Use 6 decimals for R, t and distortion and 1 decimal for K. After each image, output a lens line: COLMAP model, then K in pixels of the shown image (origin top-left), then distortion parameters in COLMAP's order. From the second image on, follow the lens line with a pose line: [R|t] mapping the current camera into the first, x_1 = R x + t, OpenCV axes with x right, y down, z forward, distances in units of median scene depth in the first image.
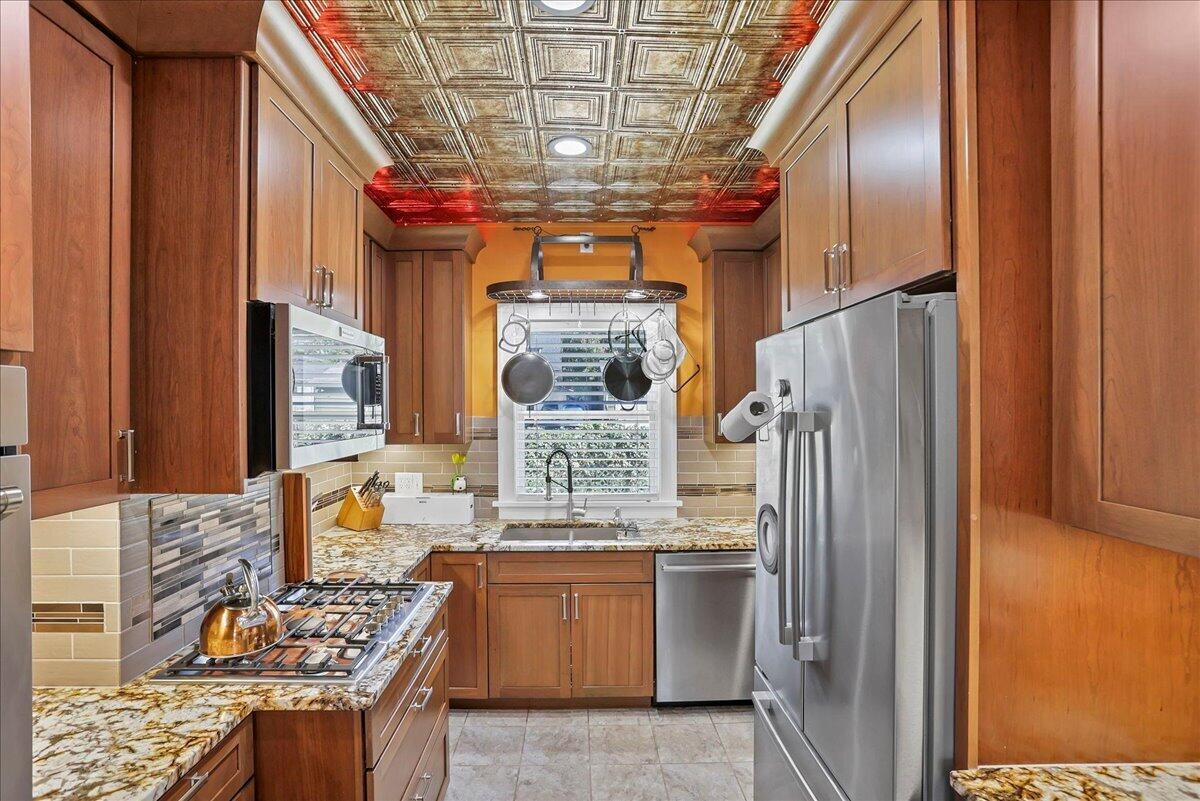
lens RADIAL K [[585.1, 0, 600.0], [0, 585.1, 400.5], [0, 0, 1]] dist [-0.082665, 0.038601]
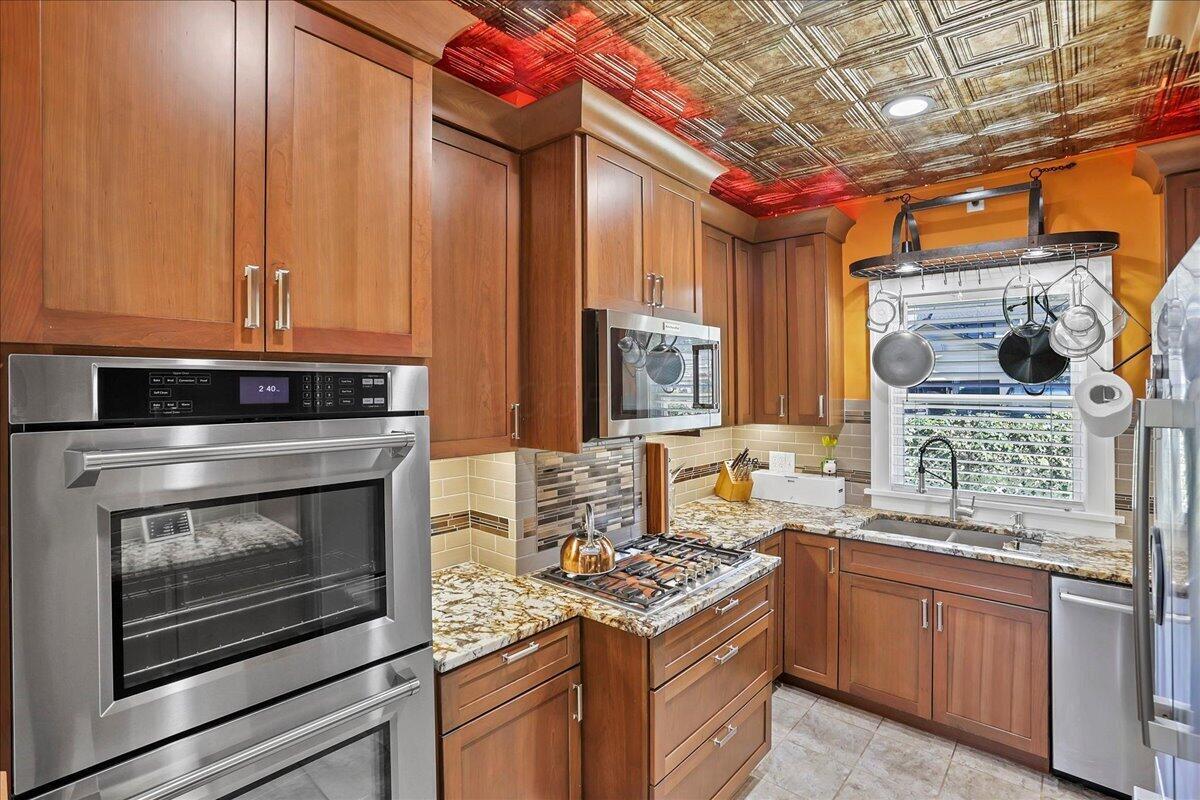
lens RADIAL K [[588.8, 0, 596.5], [0, 588.8, 370.1], [0, 0, 1]] dist [-0.076252, 0.036262]
pose [[0.733333, -0.014393, -0.679717, 0.209717], [0.000591, 0.999789, -0.020534, -0.002699], [0.679869, 0.014656, 0.733187, 0.002118]]
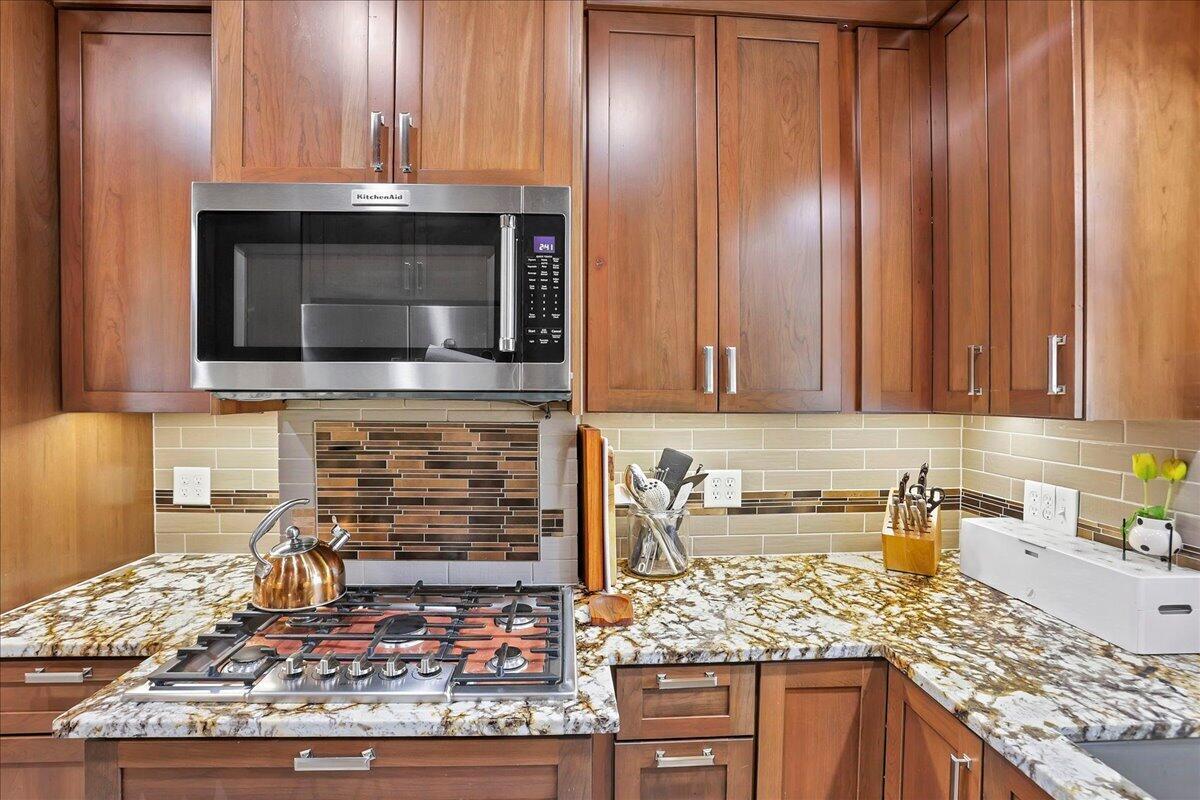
lens RADIAL K [[558.0, 0, 597.8], [0, 558.0, 397.5], [0, 0, 1]] dist [-0.080923, 0.028481]
pose [[0.017610, 0.008598, -0.999808, 0.126731], [-0.002645, 0.999960, 0.008553, 0.078222], [0.999841, 0.002494, 0.017632, 0.942458]]
